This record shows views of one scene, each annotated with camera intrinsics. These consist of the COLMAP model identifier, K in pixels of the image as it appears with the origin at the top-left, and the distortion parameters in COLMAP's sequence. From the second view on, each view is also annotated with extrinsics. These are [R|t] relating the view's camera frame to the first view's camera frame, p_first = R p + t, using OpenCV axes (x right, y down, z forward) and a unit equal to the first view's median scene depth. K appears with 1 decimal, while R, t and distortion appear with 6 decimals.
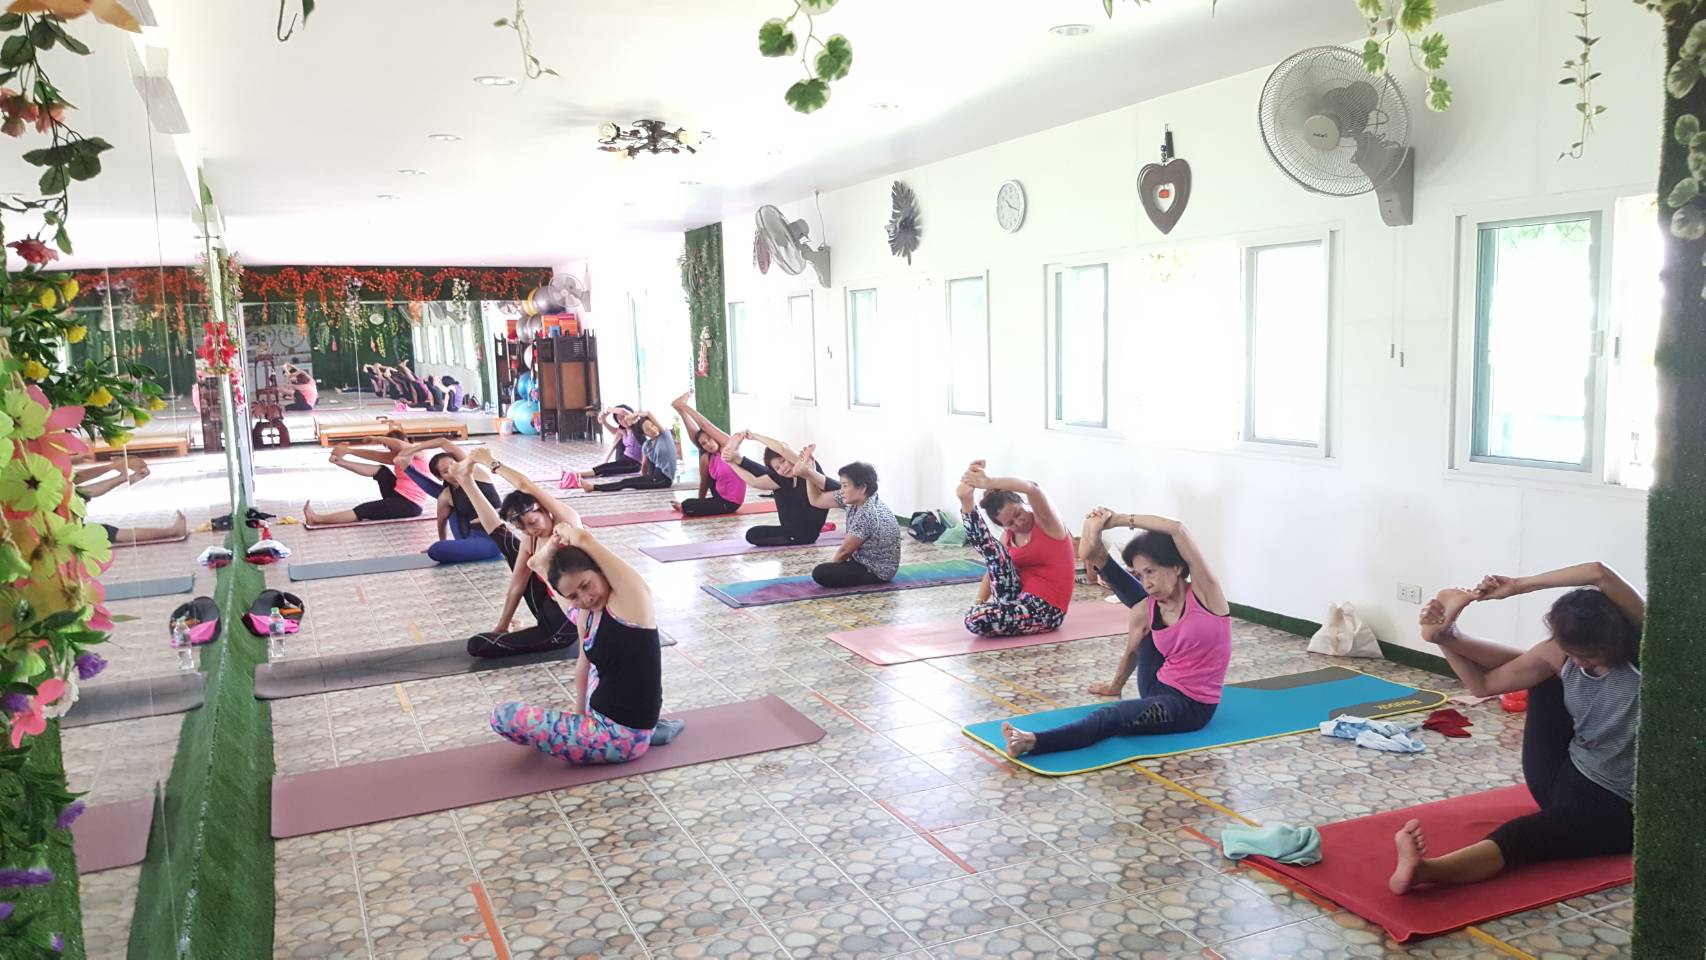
lens RADIAL K [[1228.4, 0, 836.7], [0, 1228.4, 474.8], [0, 0, 1]] dist [0.112381, -0.188746]
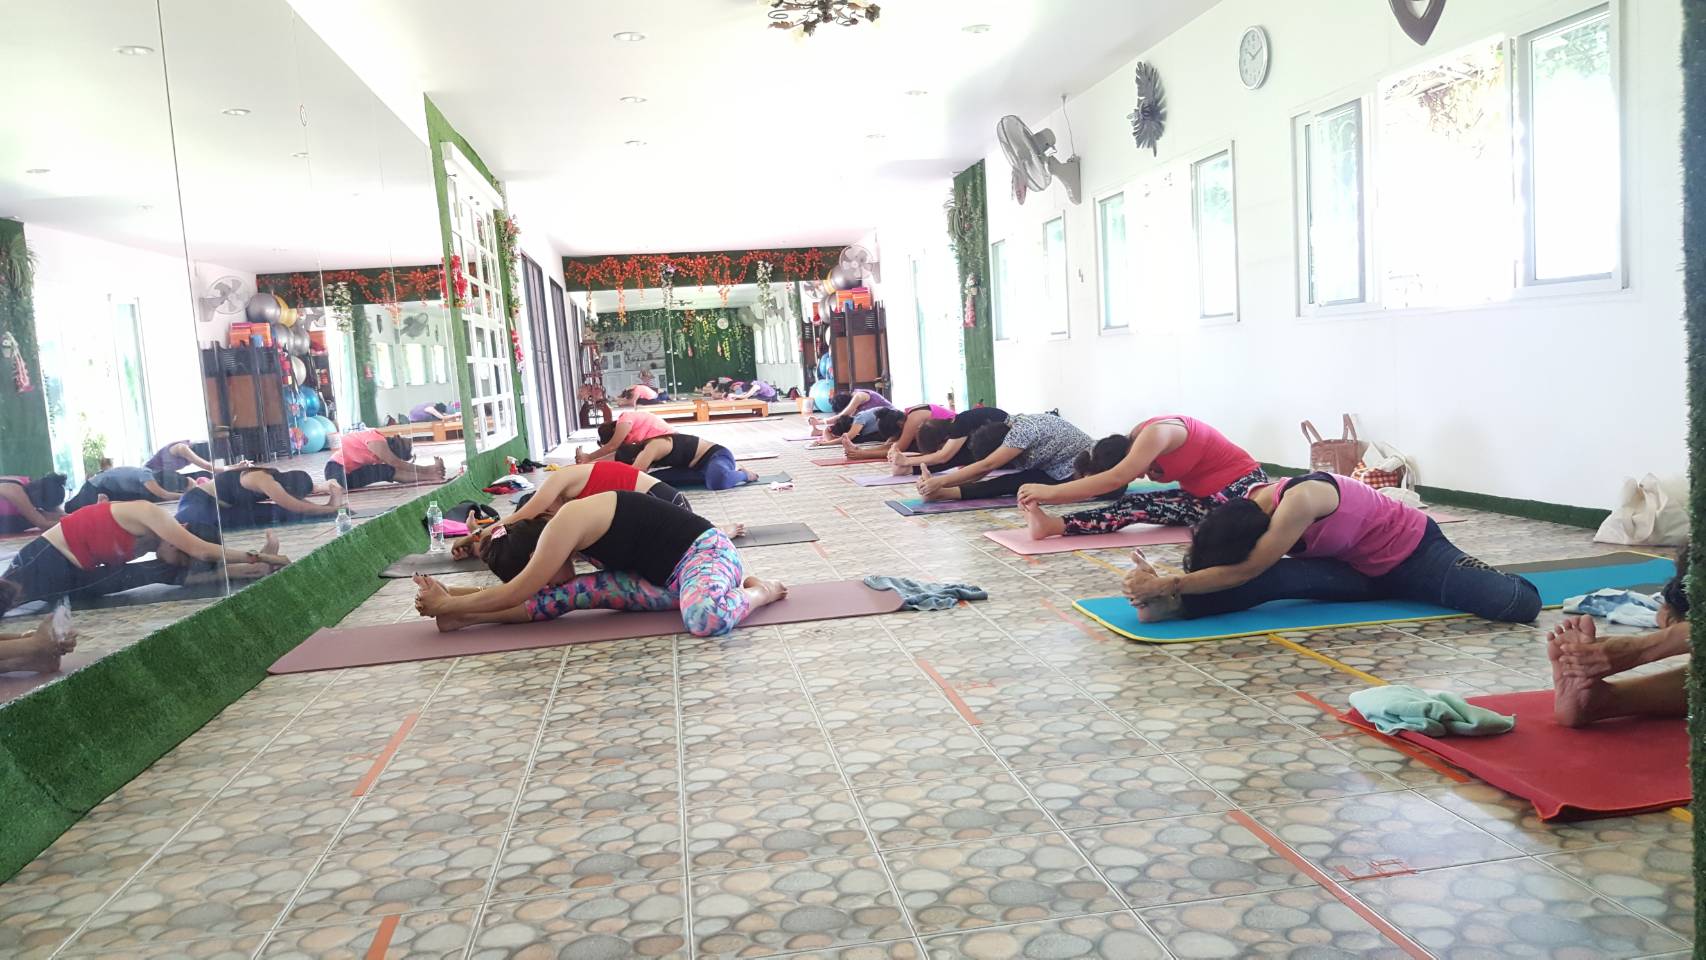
lens RADIAL K [[1233.0, 0, 850.6], [0, 1233.0, 489.8], [0, 0, 1]] dist [0.113626, -0.187677]
pose [[0.965062, -0.004497, -0.261983, 0.071040], [0.006854, 0.999944, 0.008084, 0.050779], [0.261932, -0.009597, 0.965039, 0.072707]]
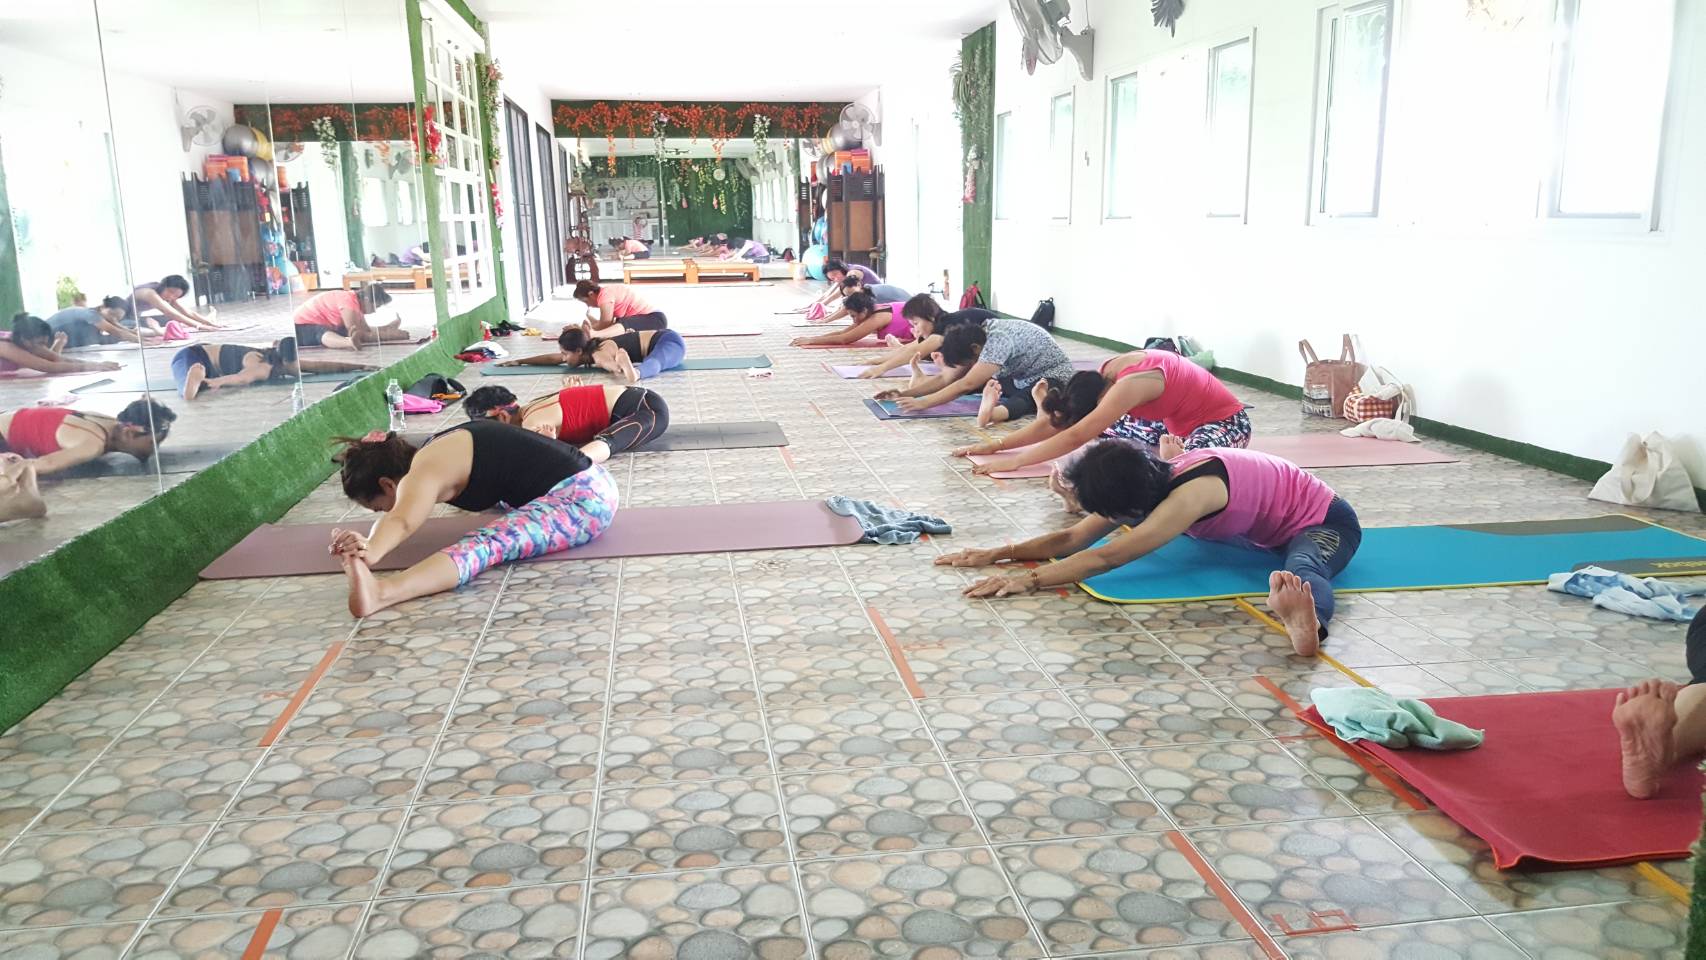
lens RADIAL K [[1237.2, 0, 836.7], [0, 1237.2, 499.9], [0, 0, 1]] dist [0.111300, -0.179298]
pose [[0.962464, 0.074780, -0.260905, 0.073933], [-0.042571, 0.990990, 0.126993, 0.034301], [0.268051, -0.111119, 0.956975, 0.089727]]
